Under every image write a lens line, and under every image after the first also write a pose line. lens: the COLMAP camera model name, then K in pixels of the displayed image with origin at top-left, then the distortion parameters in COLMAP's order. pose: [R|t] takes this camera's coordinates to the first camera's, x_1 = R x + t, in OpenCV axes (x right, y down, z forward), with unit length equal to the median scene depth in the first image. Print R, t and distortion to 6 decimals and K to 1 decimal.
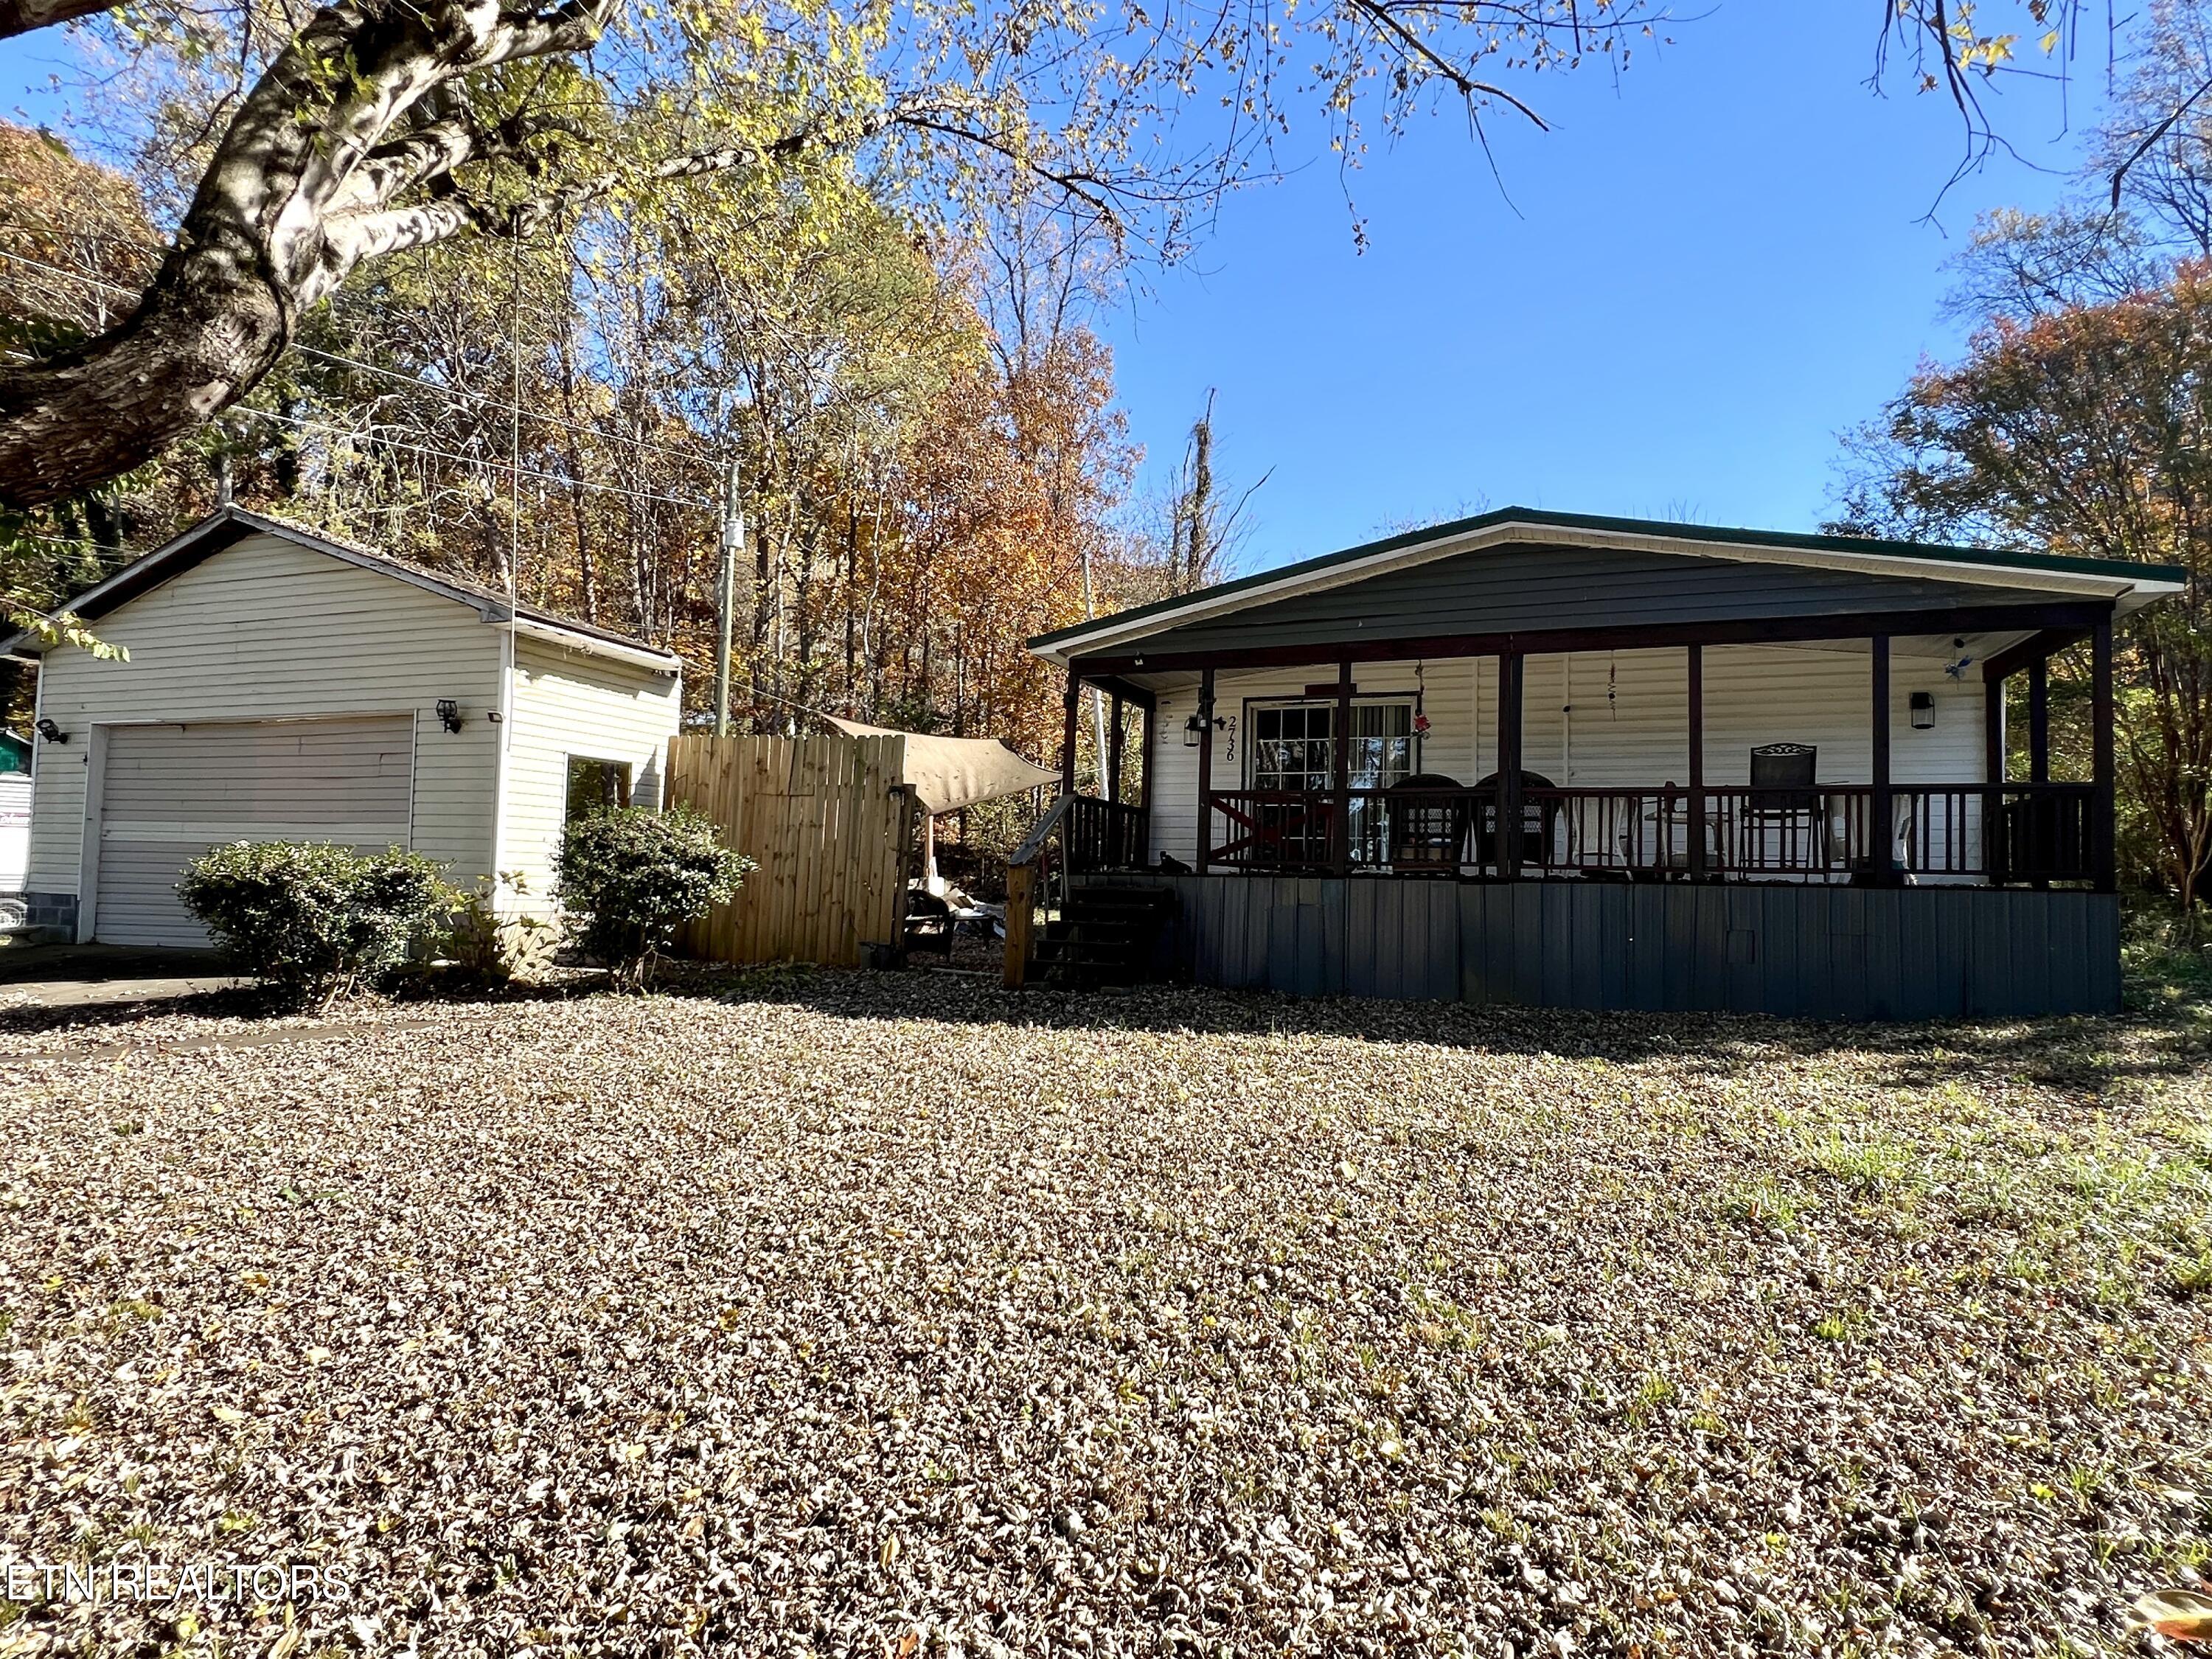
lens RADIAL K [[1132.0, 0, 1106.0], [0, 1132.0, 829.5], [0, 0, 1]] dist [-0.001692, -0.000030]
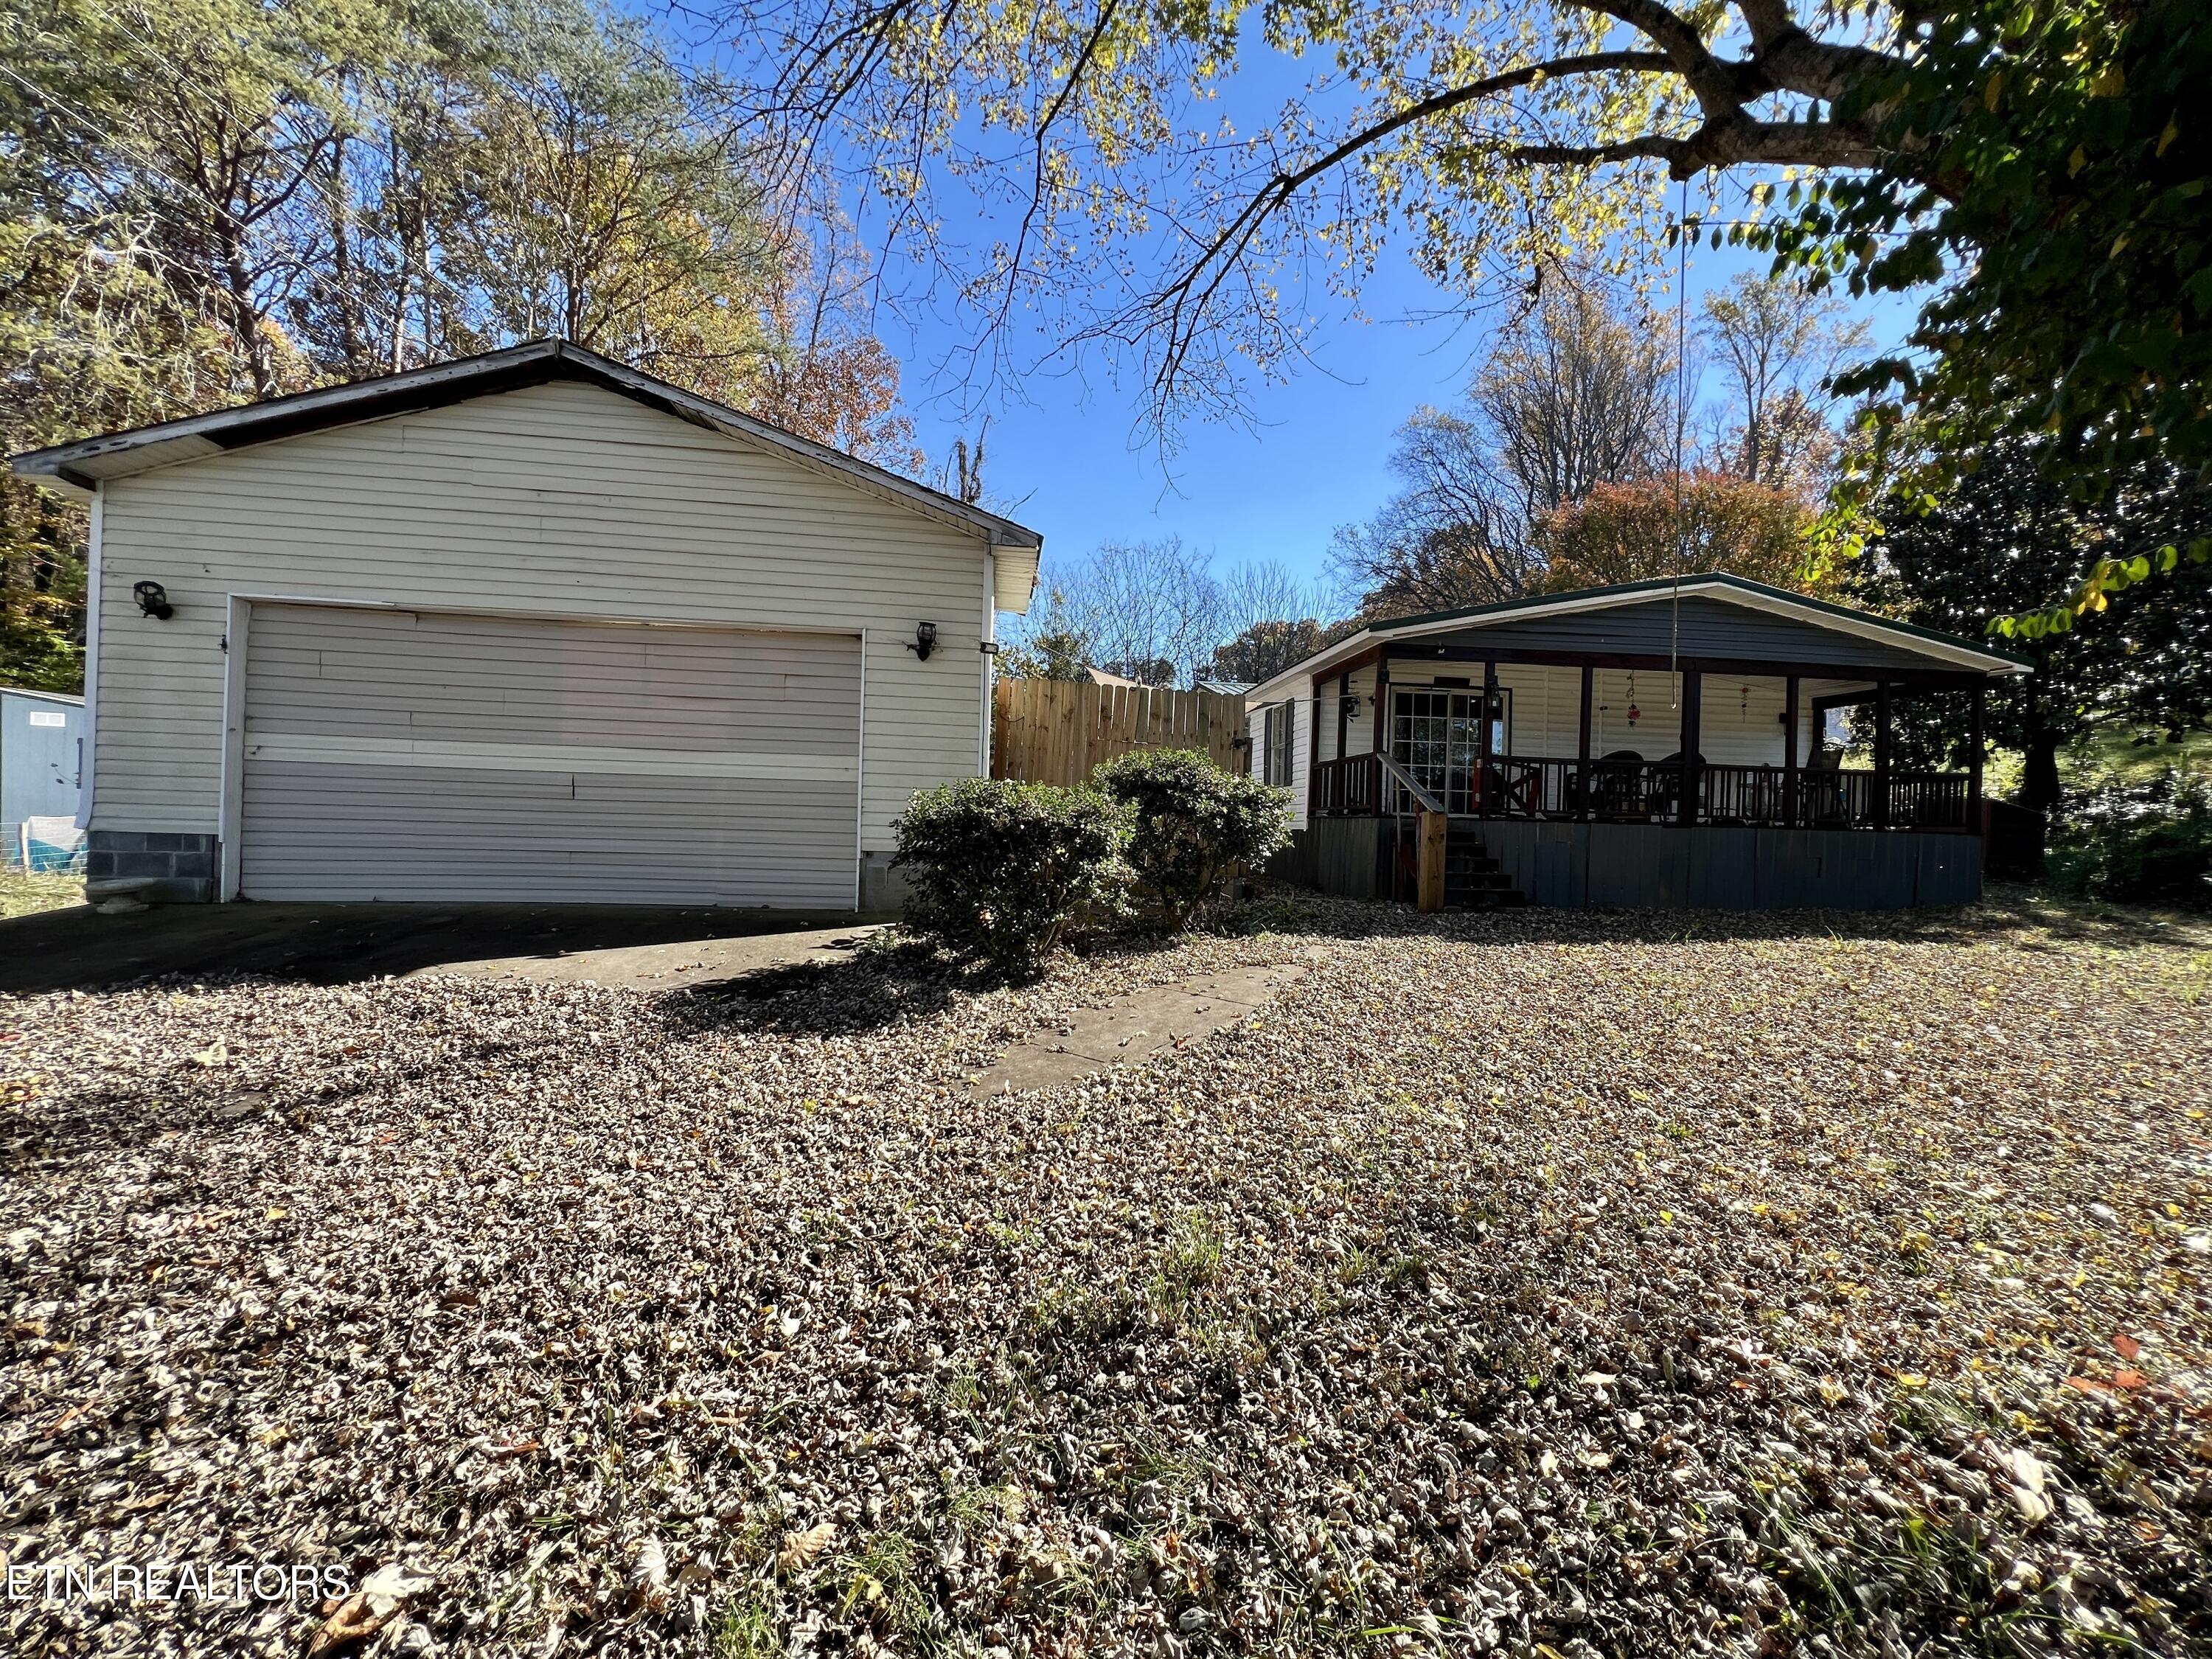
lens RADIAL K [[880.7, 0, 1102.7], [0, 880.7, 823.0], [0, 0, 1]] dist [-0.003146, 0.000686]
pose [[0.890782, 0.003004, 0.454420, -0.682804], [-0.033977, 0.997619, 0.060010, -0.002551], [-0.453158, -0.068895, 0.888764, 0.258603]]
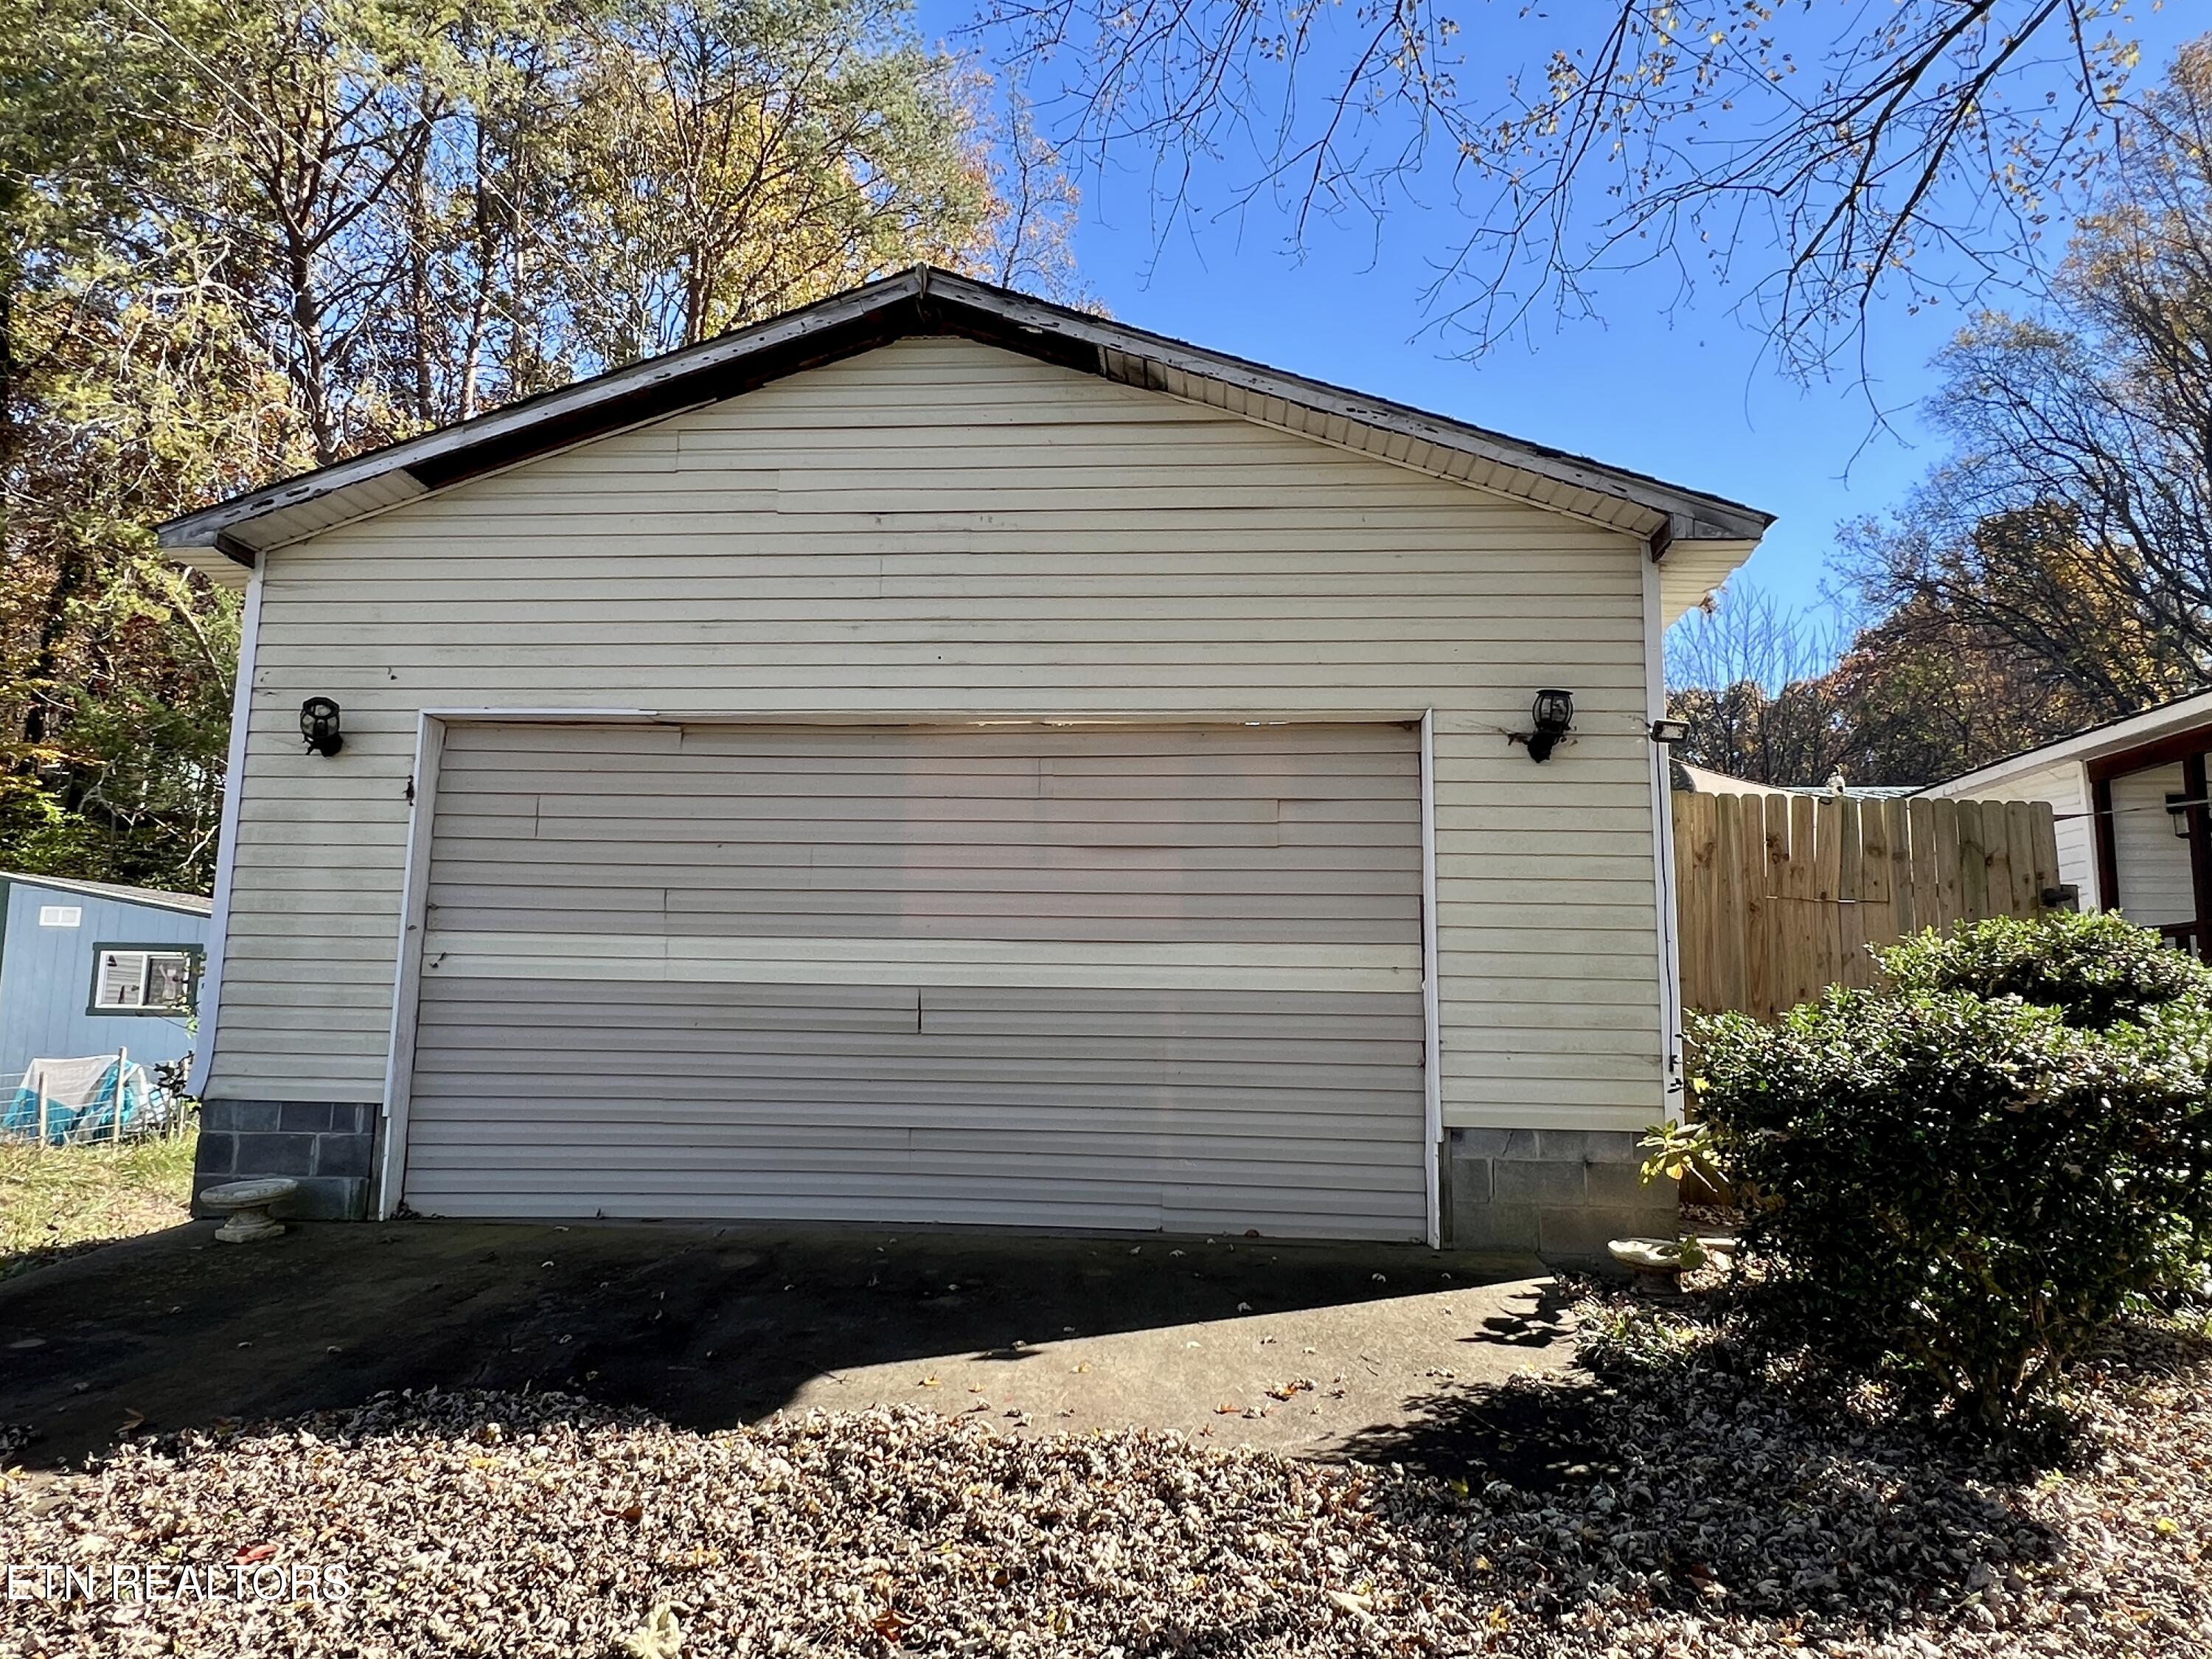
lens RADIAL K [[1412.0, 0, 1097.6], [0, 1412.0, 824.6], [0, 0, 1]] dist [-0.001748, -0.001569]
pose [[0.964483, 0.030425, 0.262387, -0.814108], [-0.008691, 0.996461, -0.083601, -0.006061], [-0.264002, 0.078351, 0.961334, 0.414976]]
